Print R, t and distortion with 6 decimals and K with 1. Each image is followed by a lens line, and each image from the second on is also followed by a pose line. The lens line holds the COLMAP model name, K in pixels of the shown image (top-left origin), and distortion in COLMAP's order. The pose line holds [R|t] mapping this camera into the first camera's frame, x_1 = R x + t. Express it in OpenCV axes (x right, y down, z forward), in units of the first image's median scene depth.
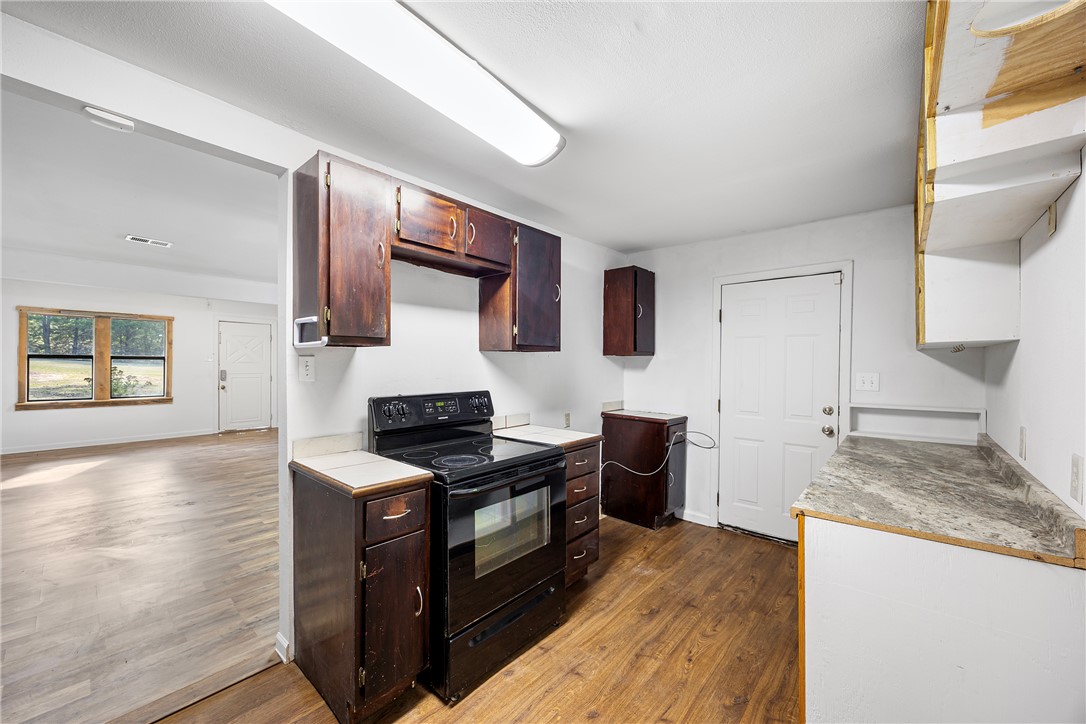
lens RADIAL K [[414.7, 0, 545.9], [0, 414.7, 363.9], [0, 0, 1]] dist [-0.009771, -0.000452]
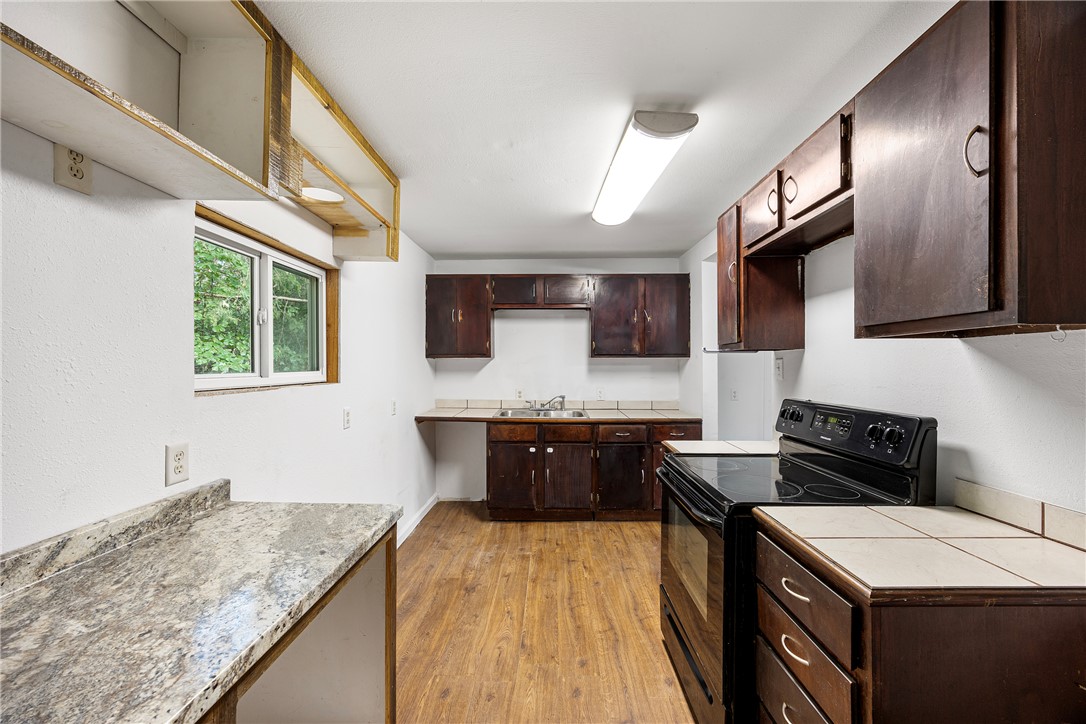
lens RADIAL K [[414.7, 0, 545.9], [0, 414.7, 365.9], [0, 0, 1]] dist [-0.009771, -0.000452]
pose [[-0.769419, -0.001266, -0.638743, 0.802900], [0.001379, 0.999992, -0.003644, 0.005198], [0.638743, -0.003685, -0.769411, 1.656175]]
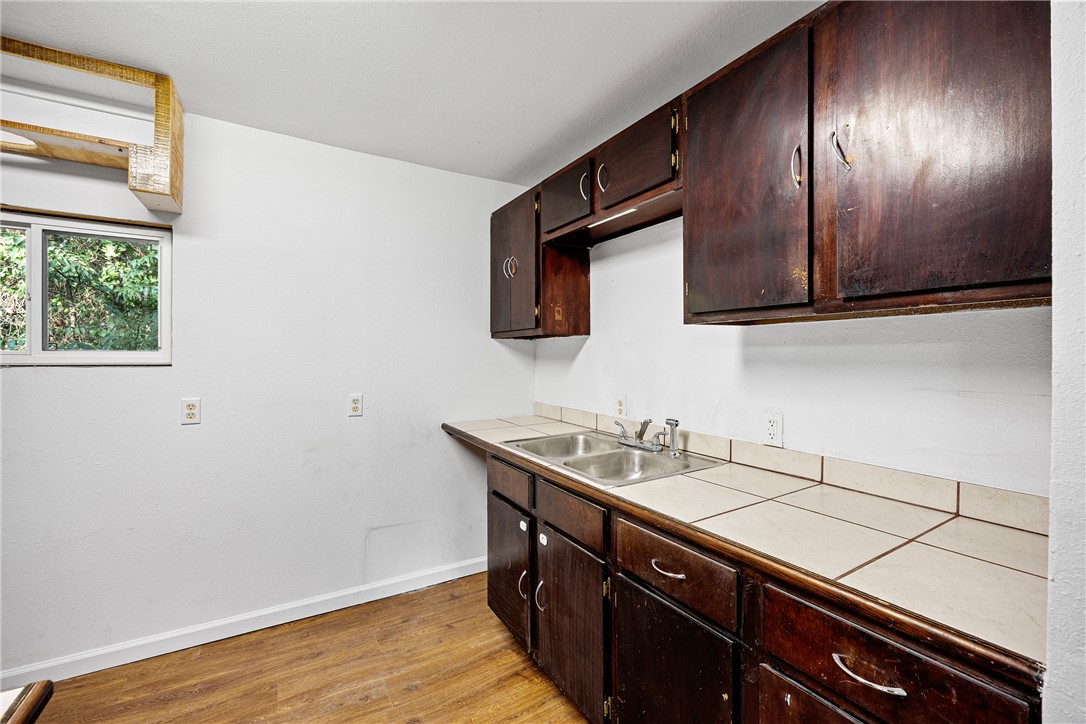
lens RADIAL K [[455.7, 0, 549.9], [0, 455.7, 356.8], [0, 0, 1]] dist [-0.016896, 0.000433]
pose [[-0.954184, -0.009410, 0.299073, -0.814544], [-0.010098, 0.999949, -0.000755, 0.021068], [-0.299050, -0.003741, -0.954230, 1.028846]]
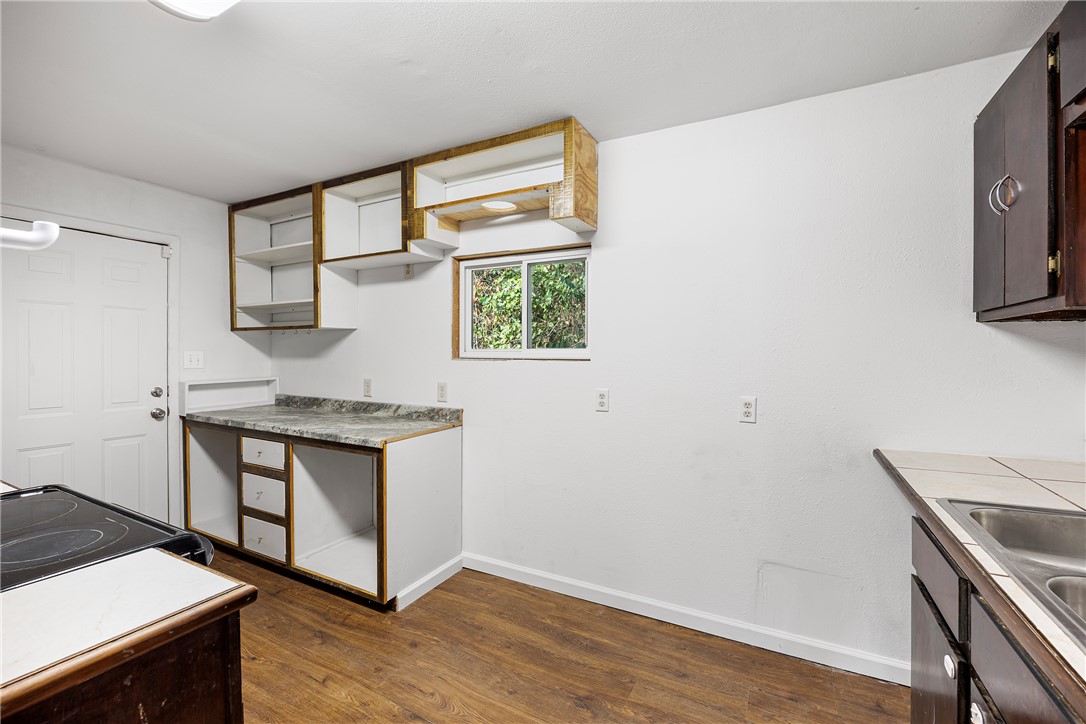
lens RADIAL K [[455.7, 0, 544.8], [0, 455.7, 355.6], [0, 0, 1]] dist [-0.016896, 0.000433]
pose [[-0.220311, -0.013983, 0.975329, -0.866839], [-0.006235, 0.999897, 0.012927, 0.021539], [-0.975410, -0.003233, -0.220376, 0.656190]]
